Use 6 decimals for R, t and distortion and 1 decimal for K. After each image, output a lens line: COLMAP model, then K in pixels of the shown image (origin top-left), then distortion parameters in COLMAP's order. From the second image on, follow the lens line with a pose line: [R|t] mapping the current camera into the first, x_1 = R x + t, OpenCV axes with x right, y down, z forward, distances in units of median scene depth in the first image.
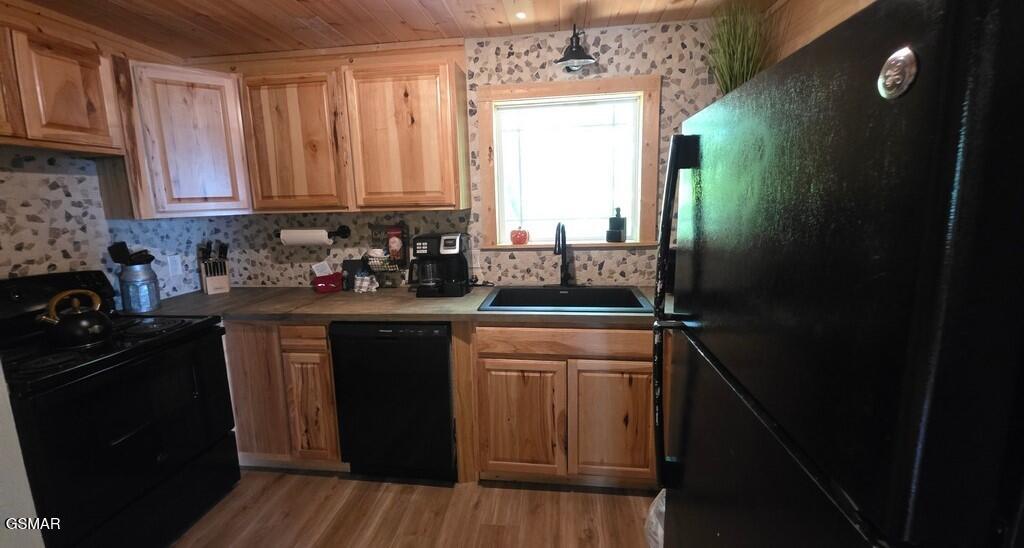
lens RADIAL K [[405.1, 0, 511.8], [0, 405.1, 259.2], [0, 0, 1]] dist [-0.001333, -0.000099]
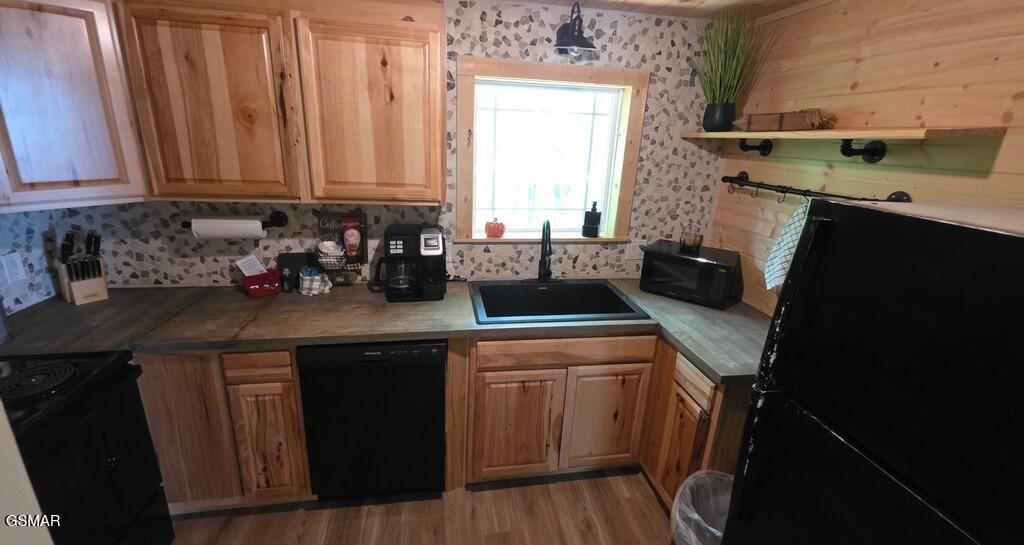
lens RADIAL K [[406.2, 0, 511.6], [0, 406.2, 255.7], [0, 0, 1]] dist [0.002199, -0.003759]
pose [[0.954734, -0.015143, 0.297075, -0.249730], [-0.026535, 0.990386, 0.135760, -0.136691], [-0.296275, -0.137497, 0.945154, 0.107405]]
